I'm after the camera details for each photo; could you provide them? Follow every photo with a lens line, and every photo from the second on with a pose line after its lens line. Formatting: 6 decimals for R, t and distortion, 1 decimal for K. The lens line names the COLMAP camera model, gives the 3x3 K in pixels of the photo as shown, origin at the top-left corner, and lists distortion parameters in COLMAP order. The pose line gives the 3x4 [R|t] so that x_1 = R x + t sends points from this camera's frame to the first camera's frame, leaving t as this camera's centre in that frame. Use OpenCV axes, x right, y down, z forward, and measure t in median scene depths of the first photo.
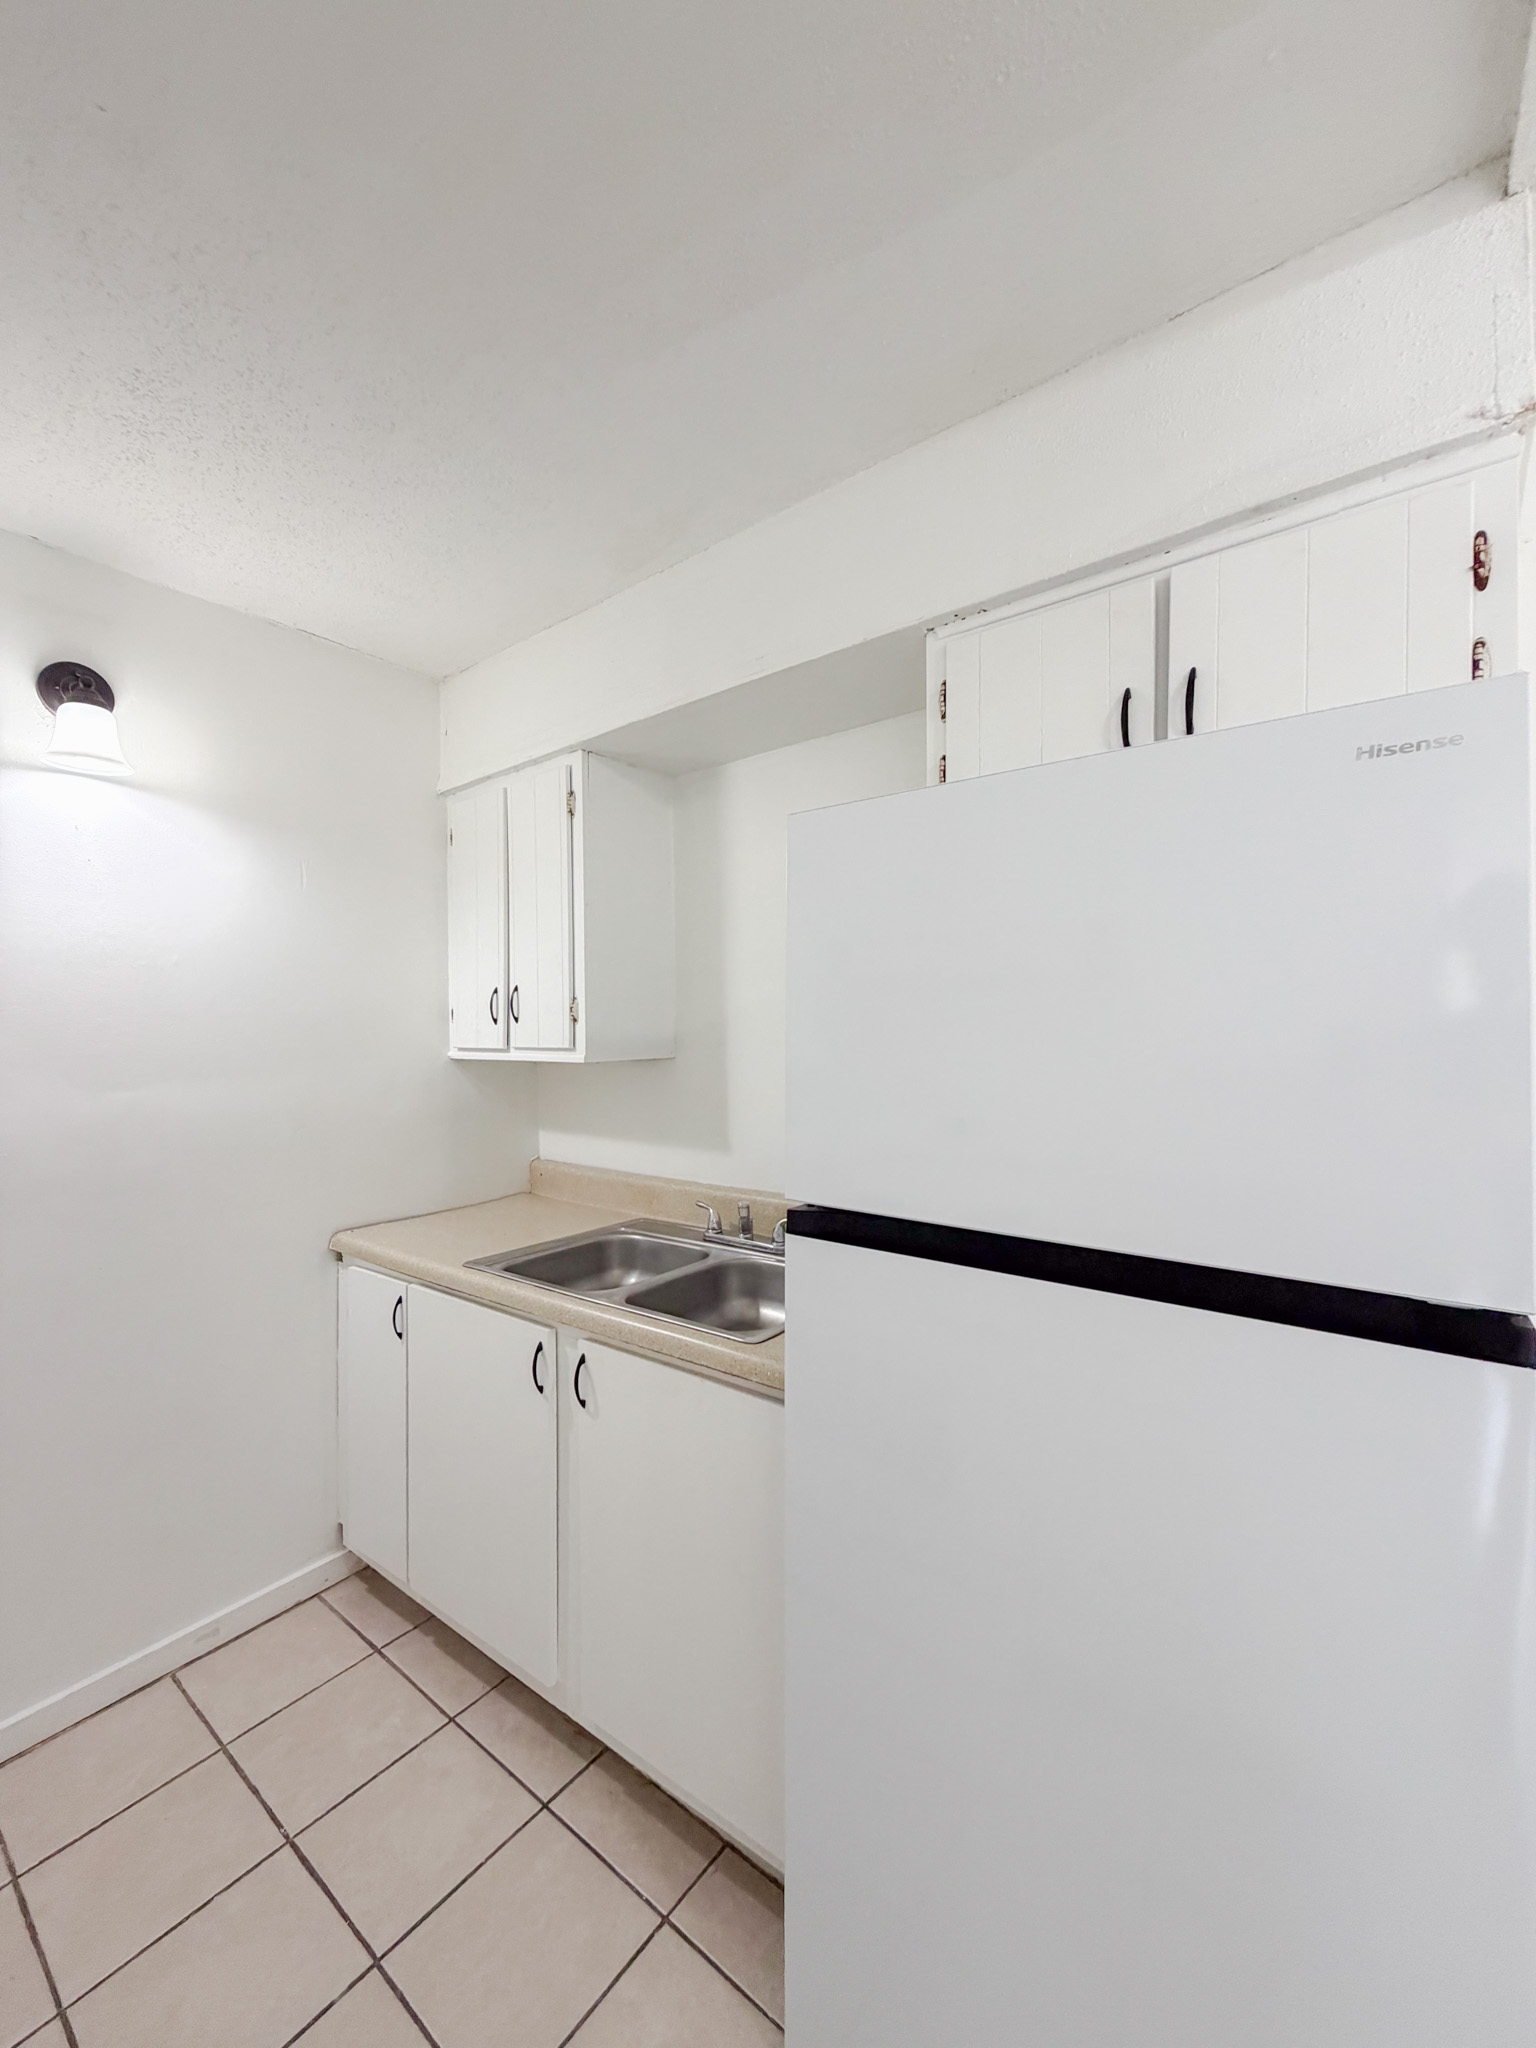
lens RADIAL K [[817.1, 0, 764.9], [0, 817.1, 1018.9], [0, 0, 1]] dist [-0.000402, 0.000029]
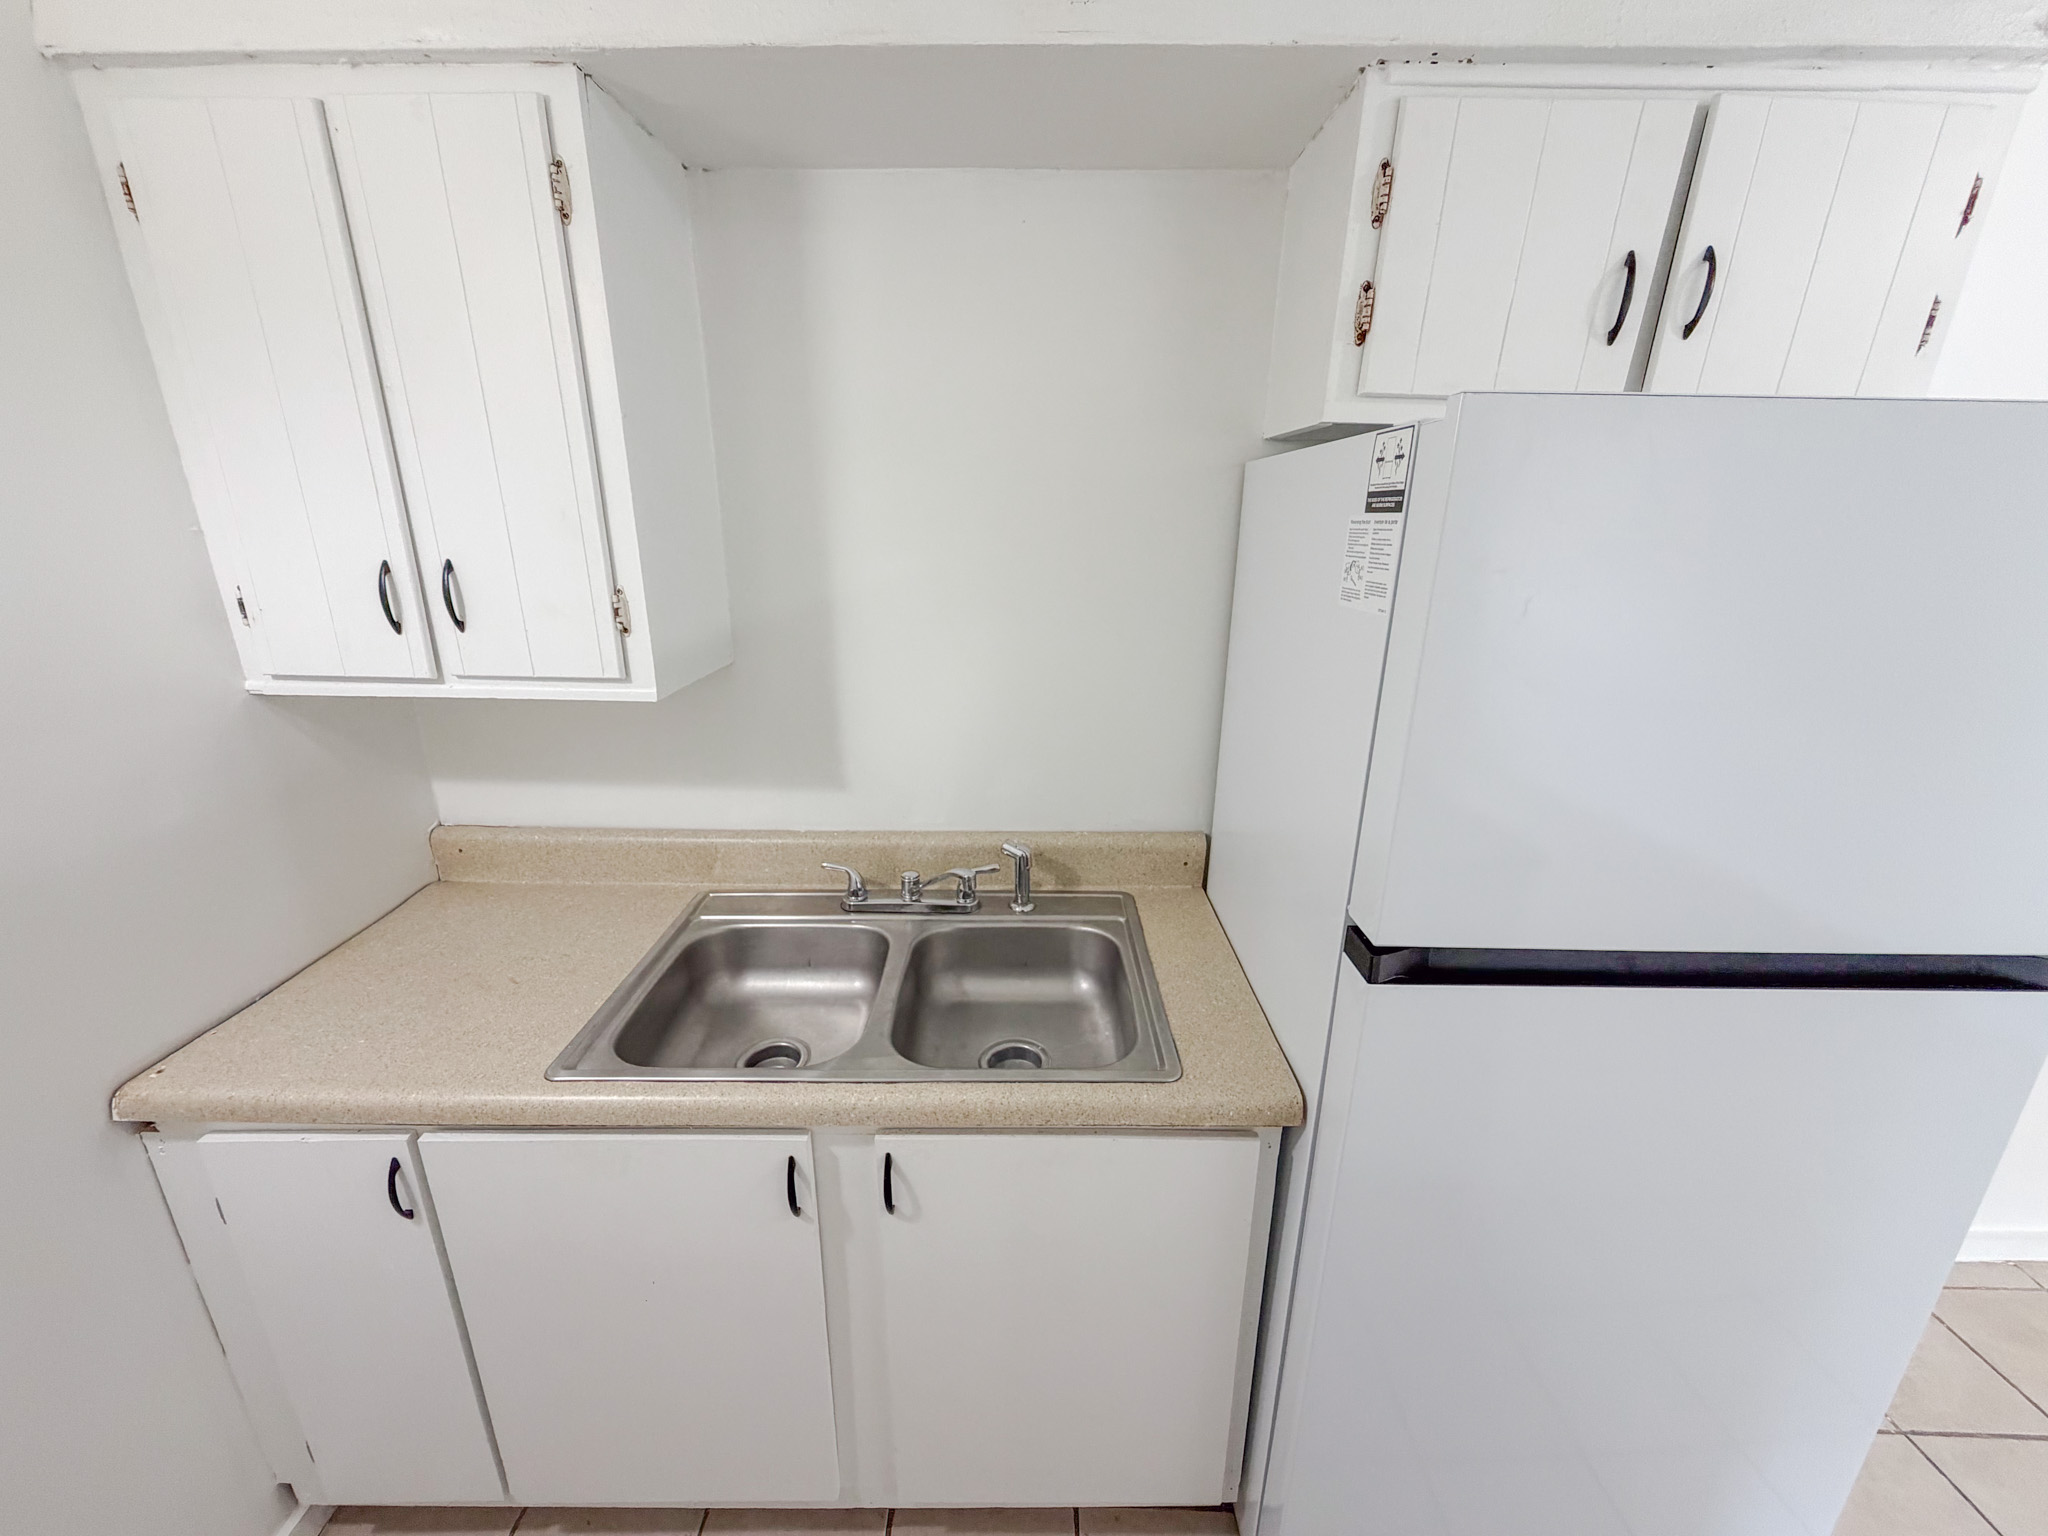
lens RADIAL K [[817.1, 0, 1020.5], [0, 817.1, 769.3], [0, 0, 1]] dist [-0.000402, 0.000029]
pose [[0.796183, -0.169845, 0.580728, -0.364515], [-0.022677, 0.950742, 0.309152, -0.089894], [-0.604631, -0.259310, 0.753113, 0.372200]]
